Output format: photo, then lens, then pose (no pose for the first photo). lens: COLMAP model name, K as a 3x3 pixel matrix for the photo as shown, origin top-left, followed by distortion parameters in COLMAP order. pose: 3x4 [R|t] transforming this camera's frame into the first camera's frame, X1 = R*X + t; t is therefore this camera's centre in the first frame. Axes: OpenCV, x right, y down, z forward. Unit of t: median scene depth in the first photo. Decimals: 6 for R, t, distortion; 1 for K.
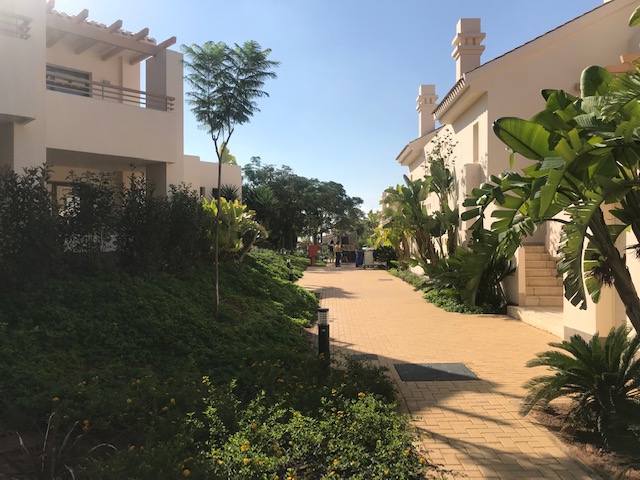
lens RADIAL K [[527.2, 0, 318.3], [0, 527.2, 241.4], [0, 0, 1]] dist [0.042787, -0.047134]
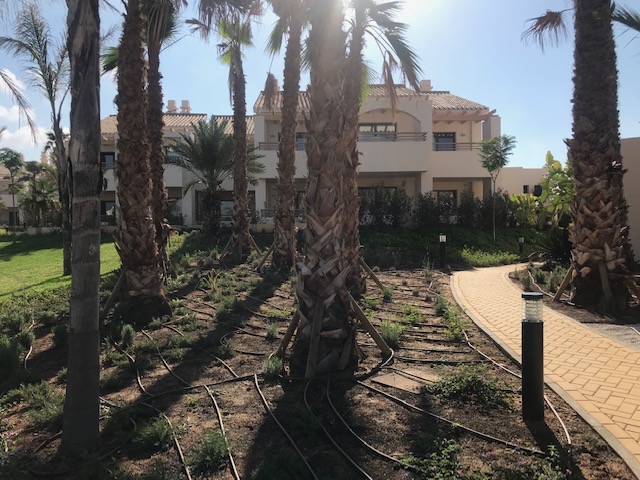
lens RADIAL K [[527.2, 0, 324.2], [0, 527.2, 237.2], [0, 0, 1]] dist [0.042787, -0.047134]
pose [[0.769678, -0.006529, -0.638399, 0.541729], [0.013722, 0.999886, 0.006318, 0.053212], [0.638284, -0.013623, 0.769680, -0.988354]]
